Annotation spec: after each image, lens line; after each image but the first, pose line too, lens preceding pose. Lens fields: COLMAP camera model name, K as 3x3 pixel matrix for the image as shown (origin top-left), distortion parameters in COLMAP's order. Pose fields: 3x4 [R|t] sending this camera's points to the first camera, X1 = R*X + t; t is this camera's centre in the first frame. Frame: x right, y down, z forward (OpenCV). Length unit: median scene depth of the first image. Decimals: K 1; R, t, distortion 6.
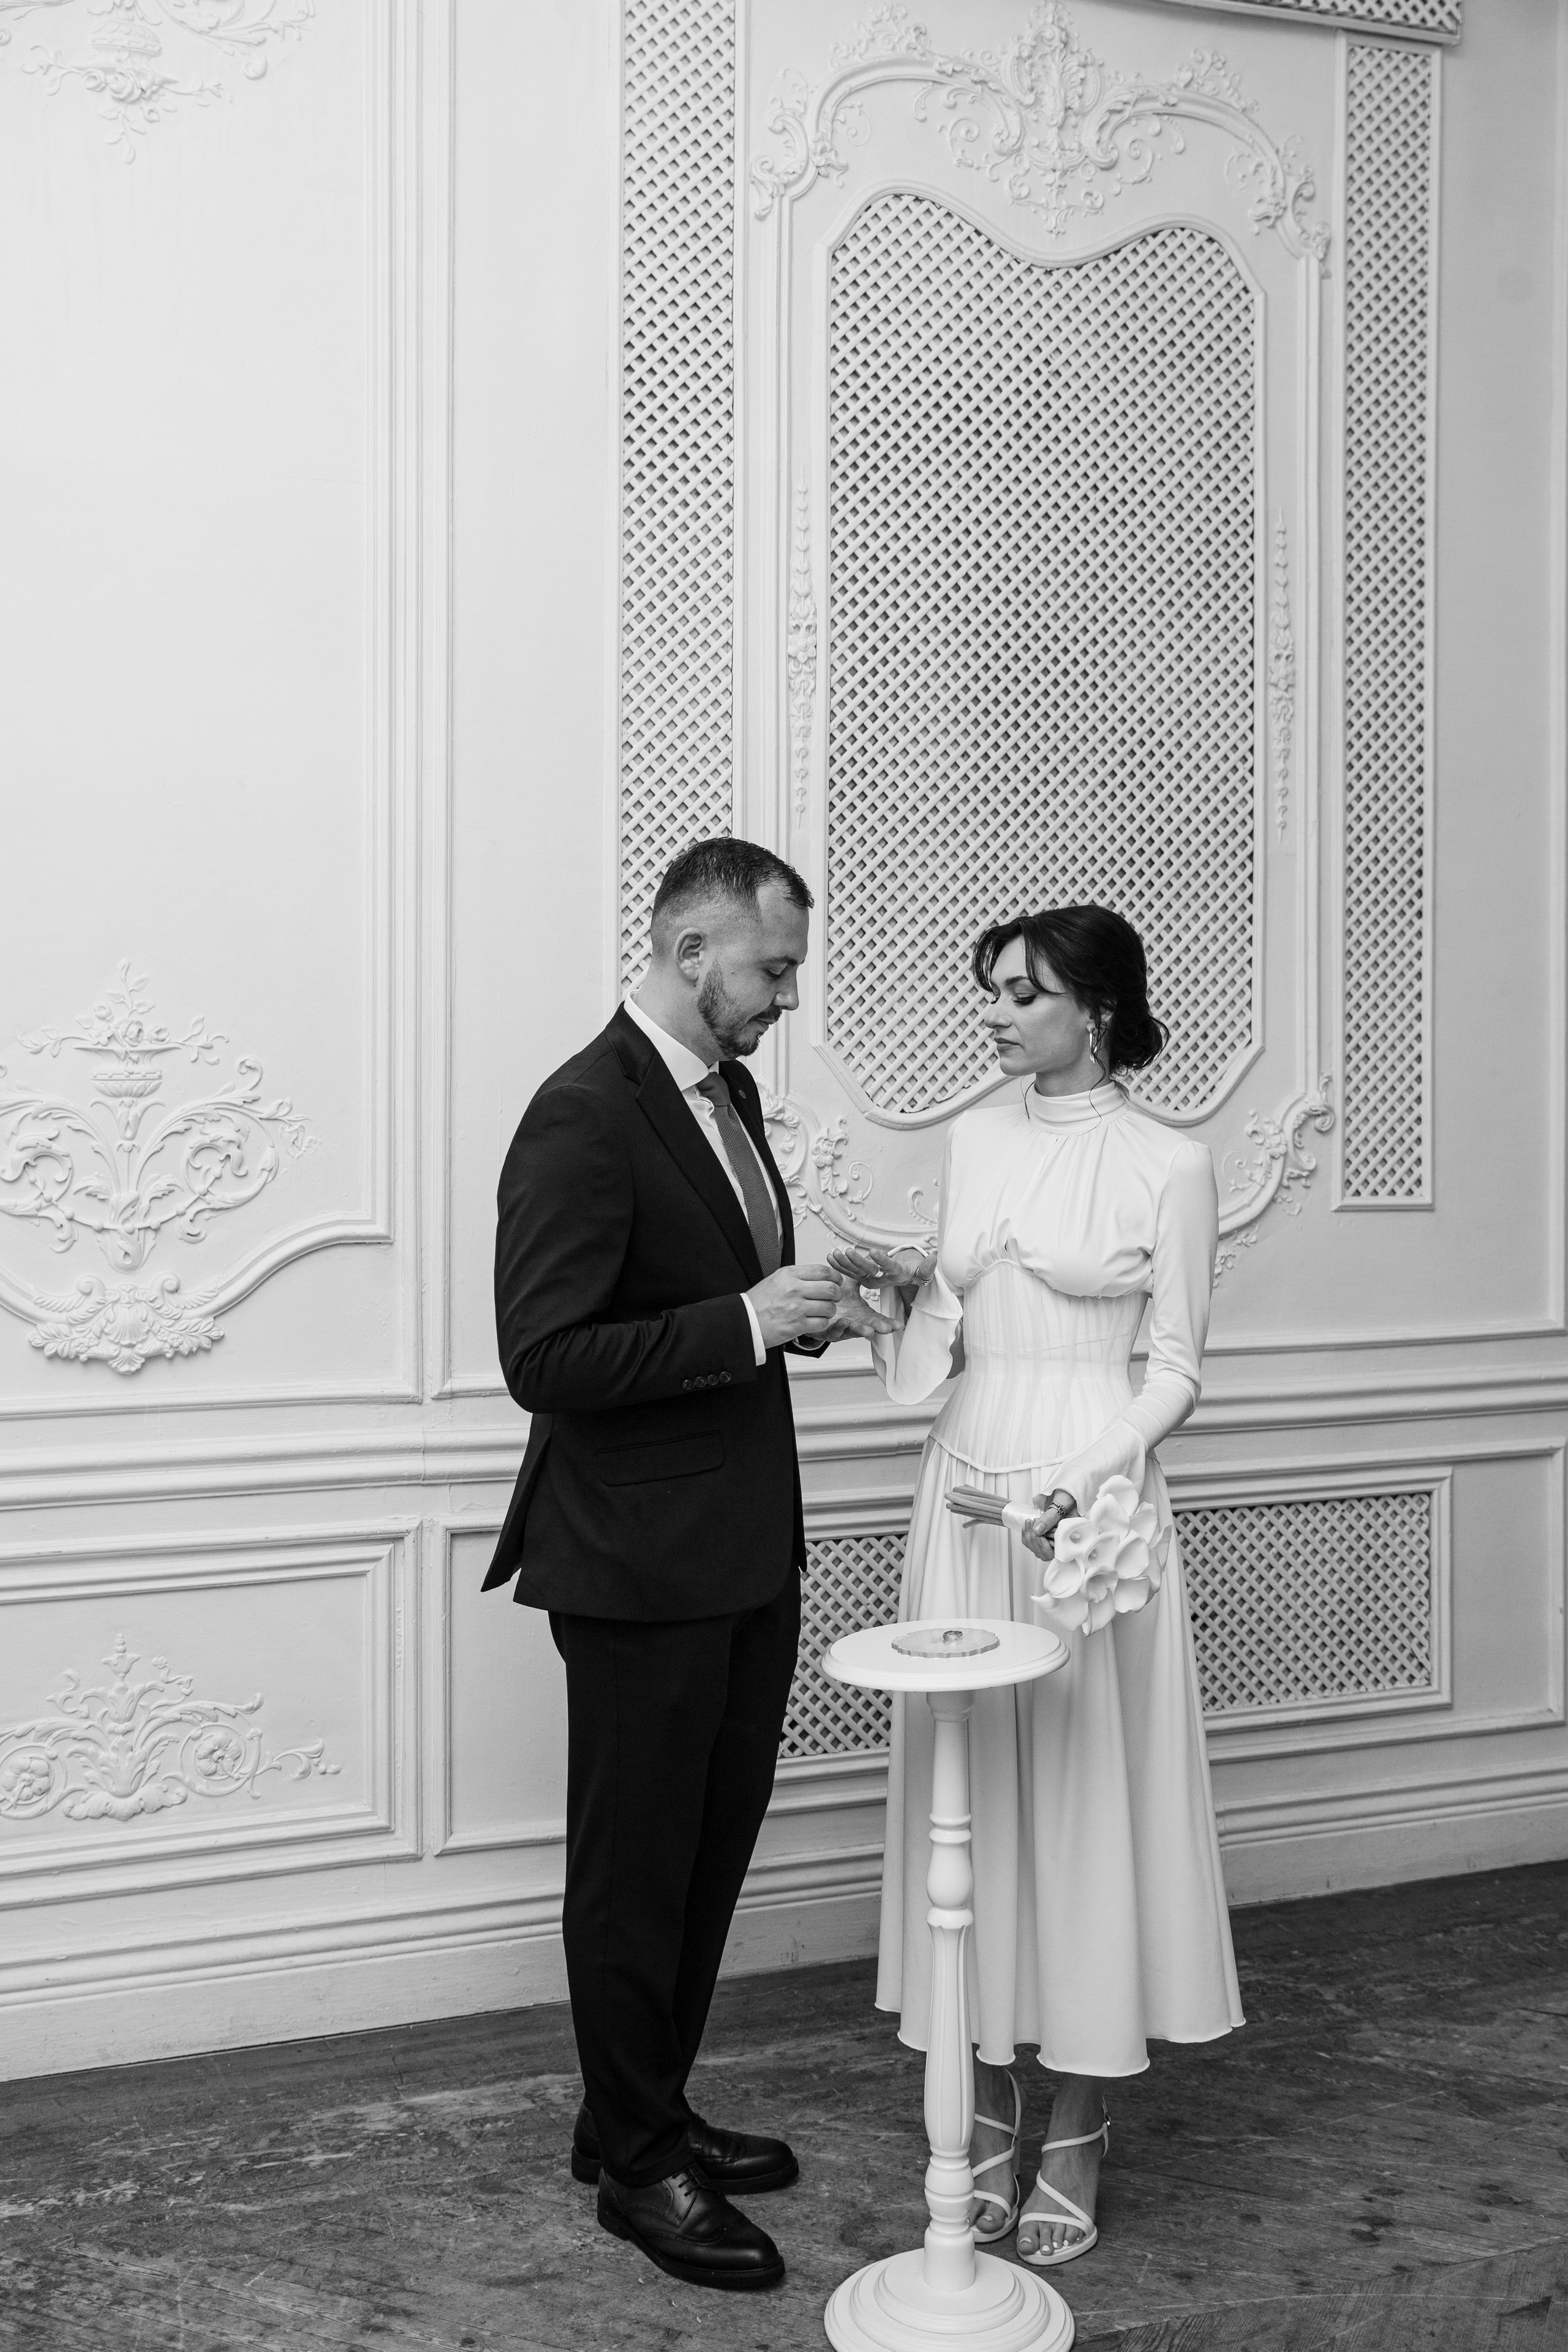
lens RADIAL K [[2467.1, 0, 825.7], [0, 2467.1, 996.5], [0, 0, 1]] dist [0.020791, 0.000000]
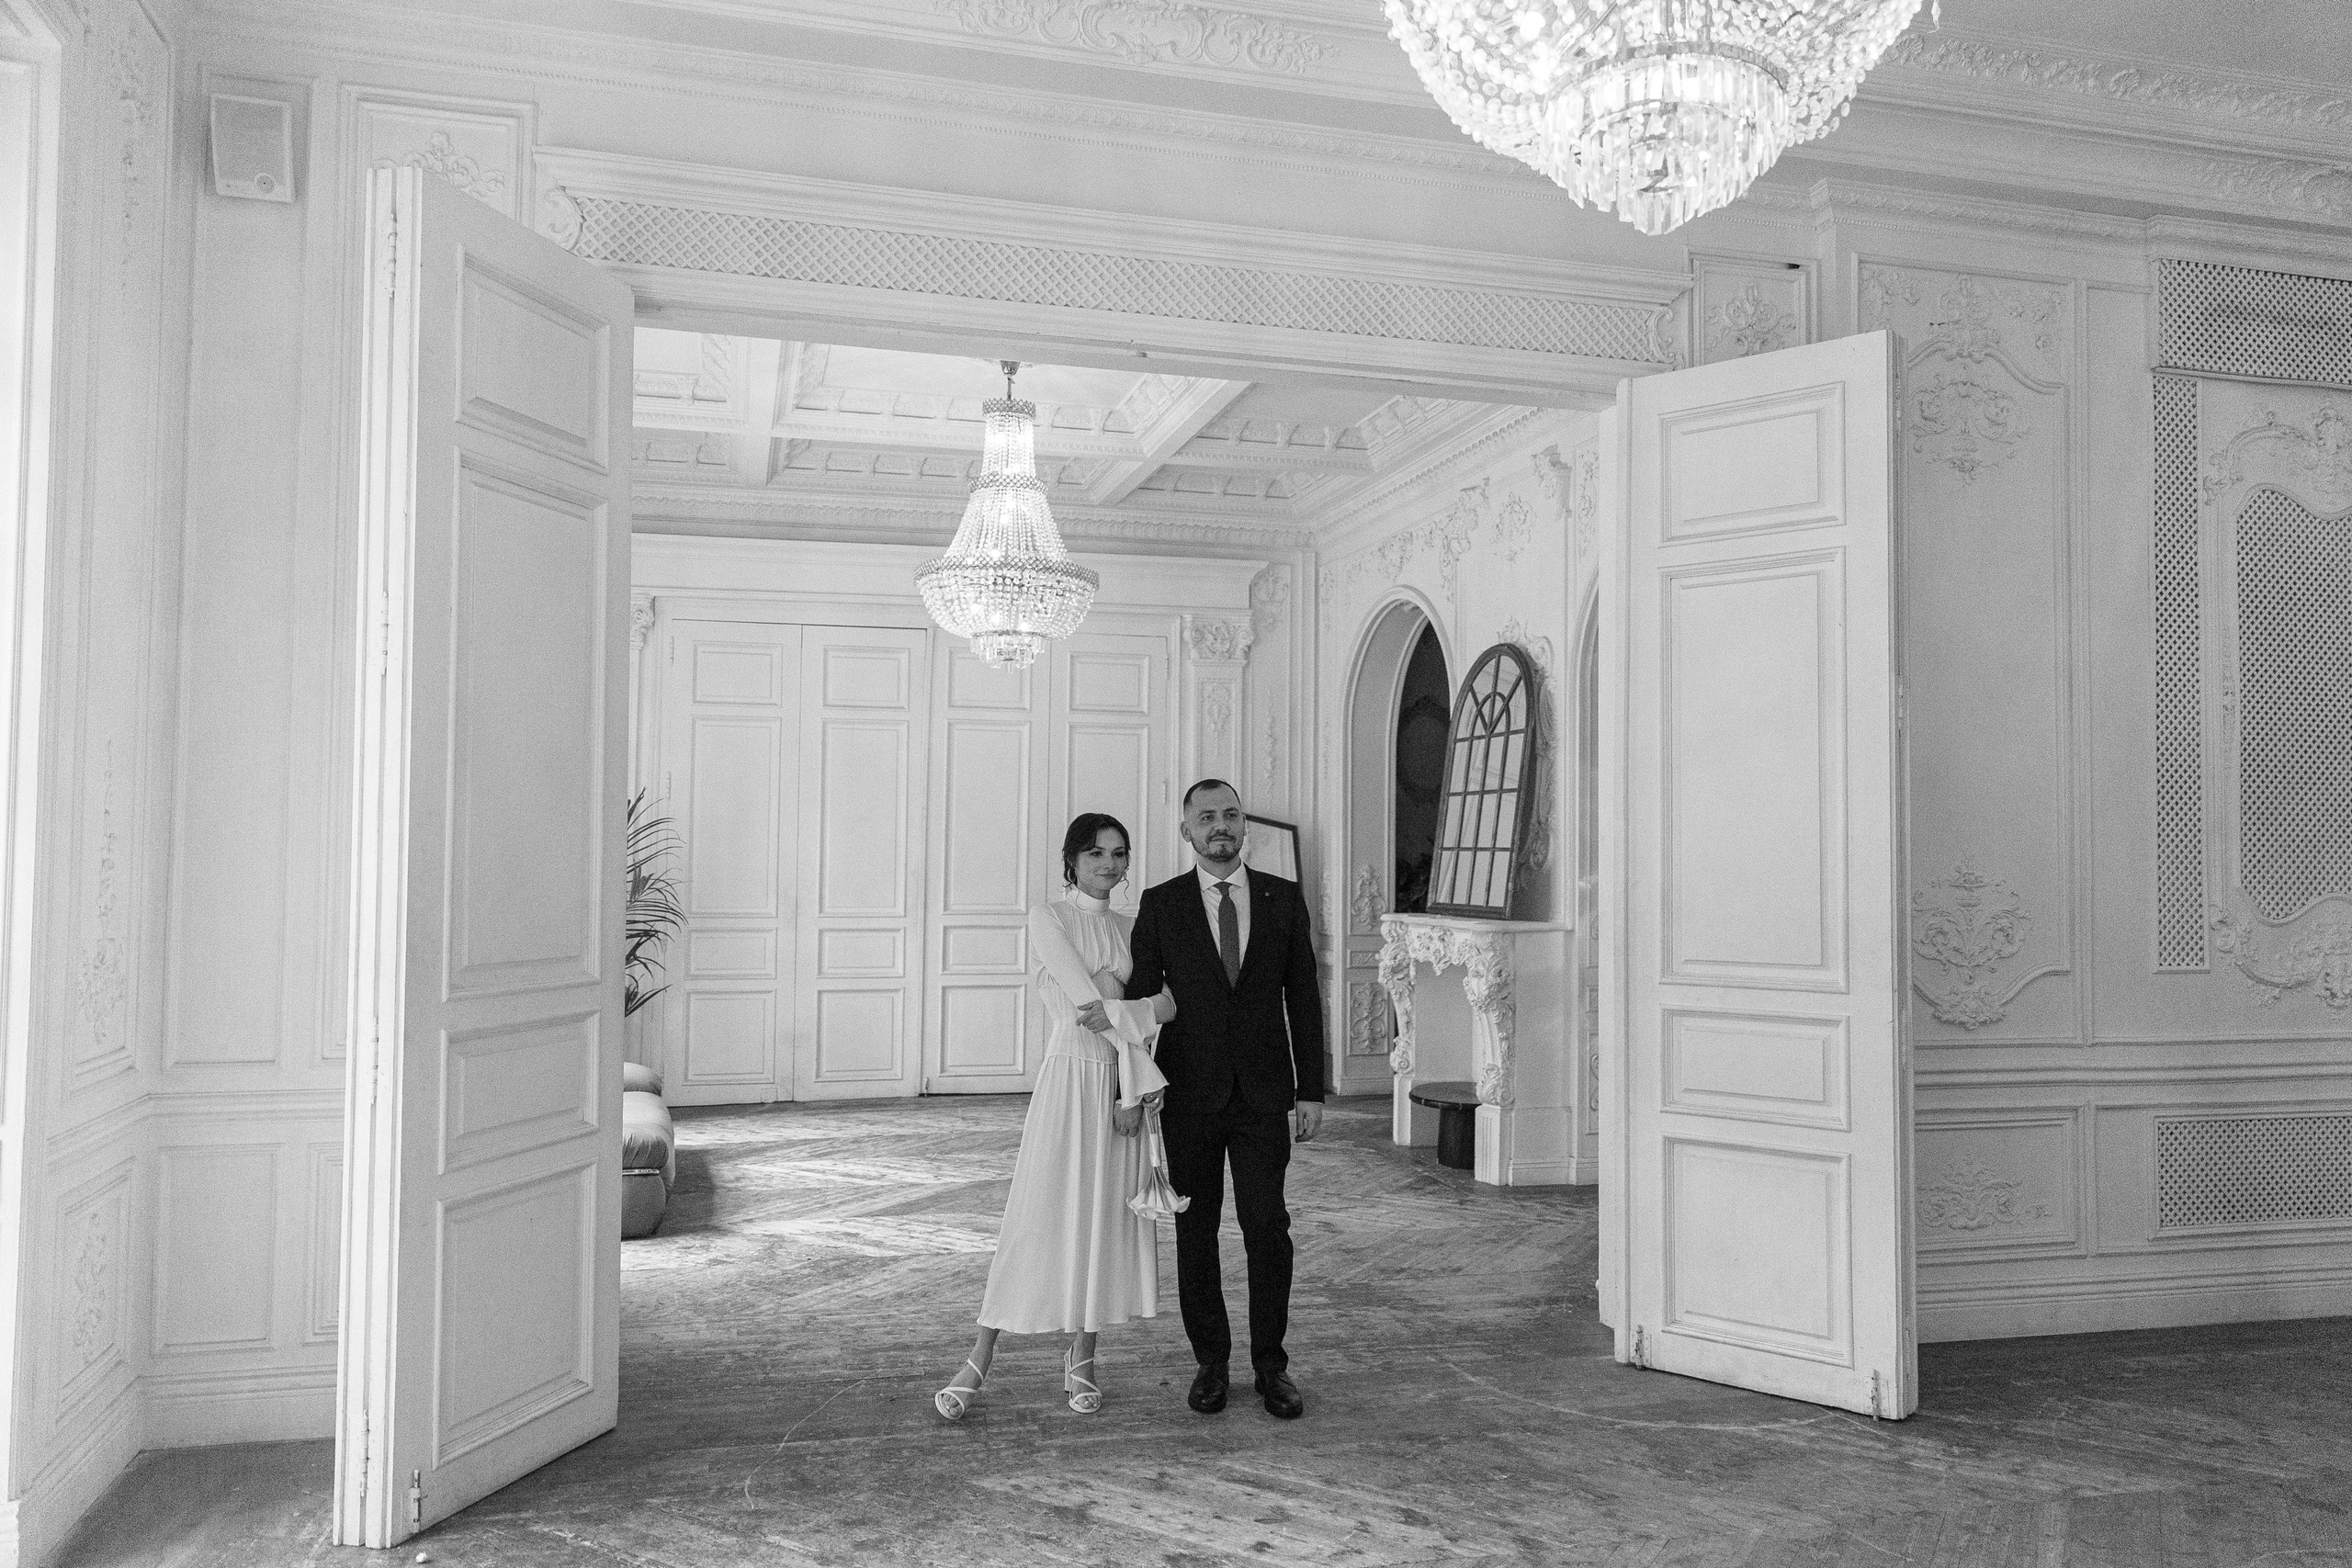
lens RADIAL K [[1591.7, 0, 1185.8], [0, 1591.7, 761.5], [0, 0, 1]] dist [0.026079, -0.014283]
pose [[0.992186, 0.003477, -0.124720, -0.793269], [-0.008549, 0.999157, -0.040156, -0.026827], [0.124475, 0.040908, 0.991379, -0.537741]]
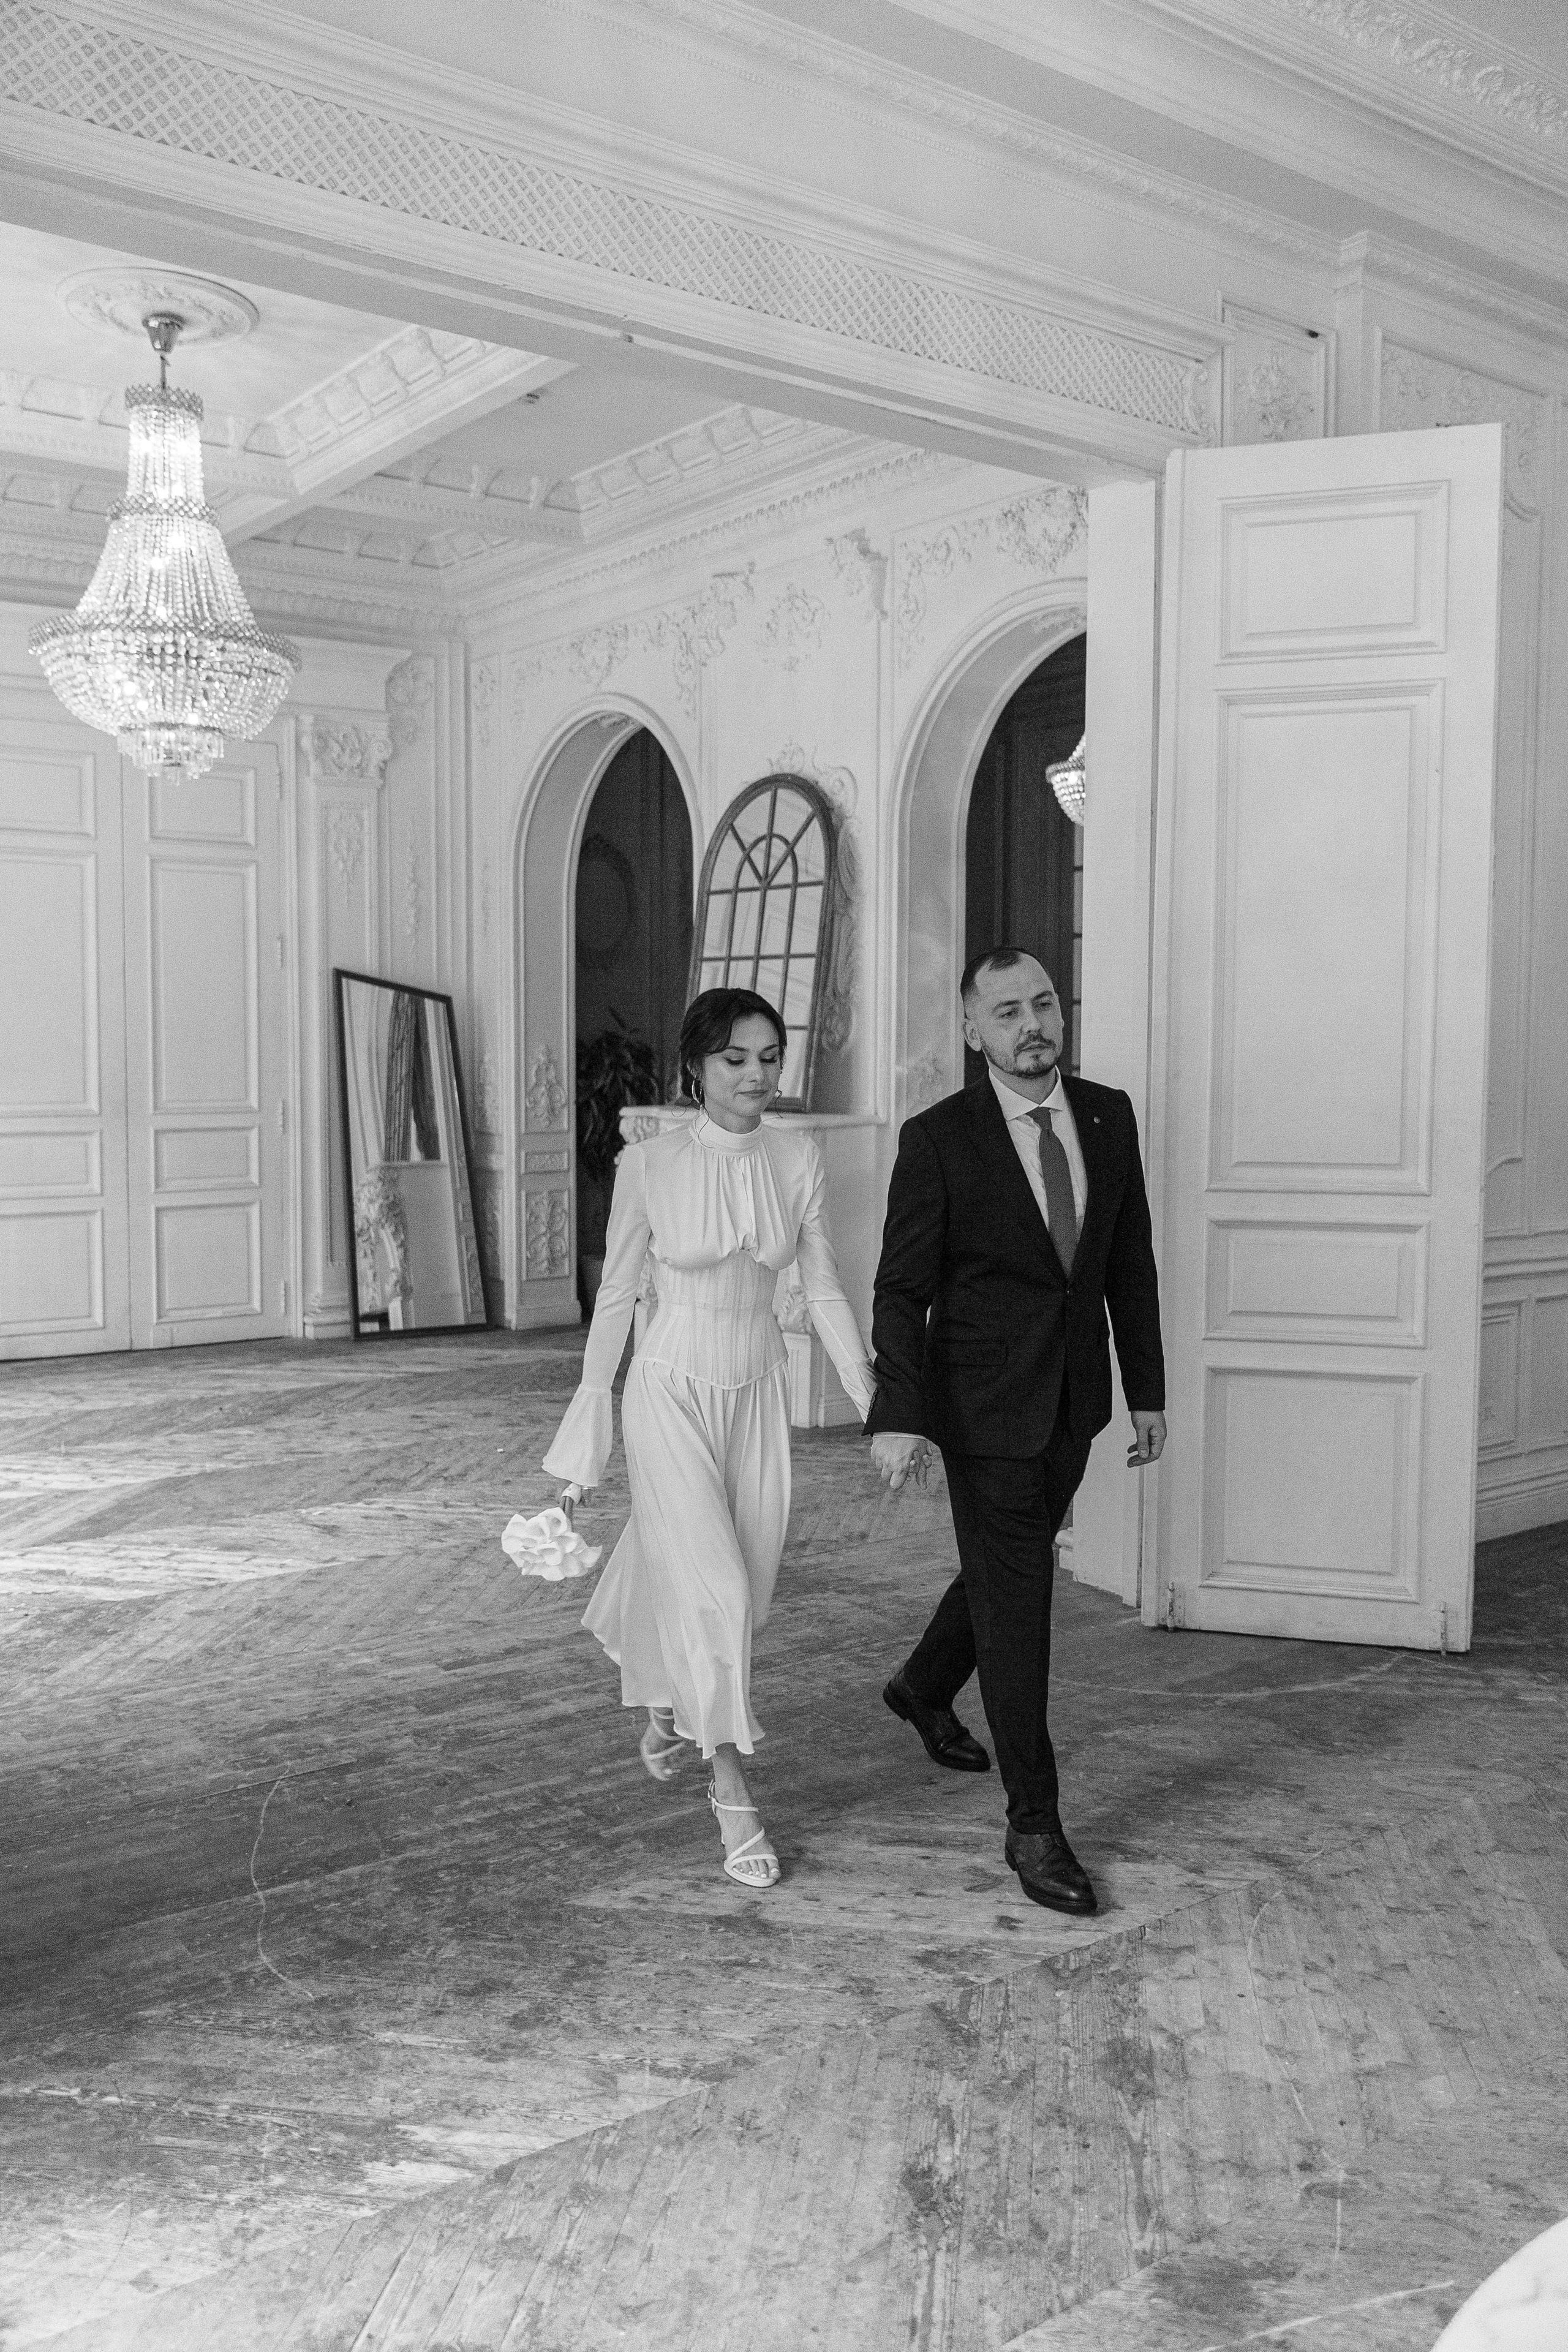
lens RADIAL K [[1898.1, 0, 855.0], [0, 1898.1, 1135.2], [0, 0, 1]] dist [-0.014702, 0.010667]
pose [[0.967488, -0.007226, 0.252812, -1.131903], [-0.011197, 0.997388, 0.071355, -0.030292], [-0.252668, -0.071865, 0.964881, -0.393836]]
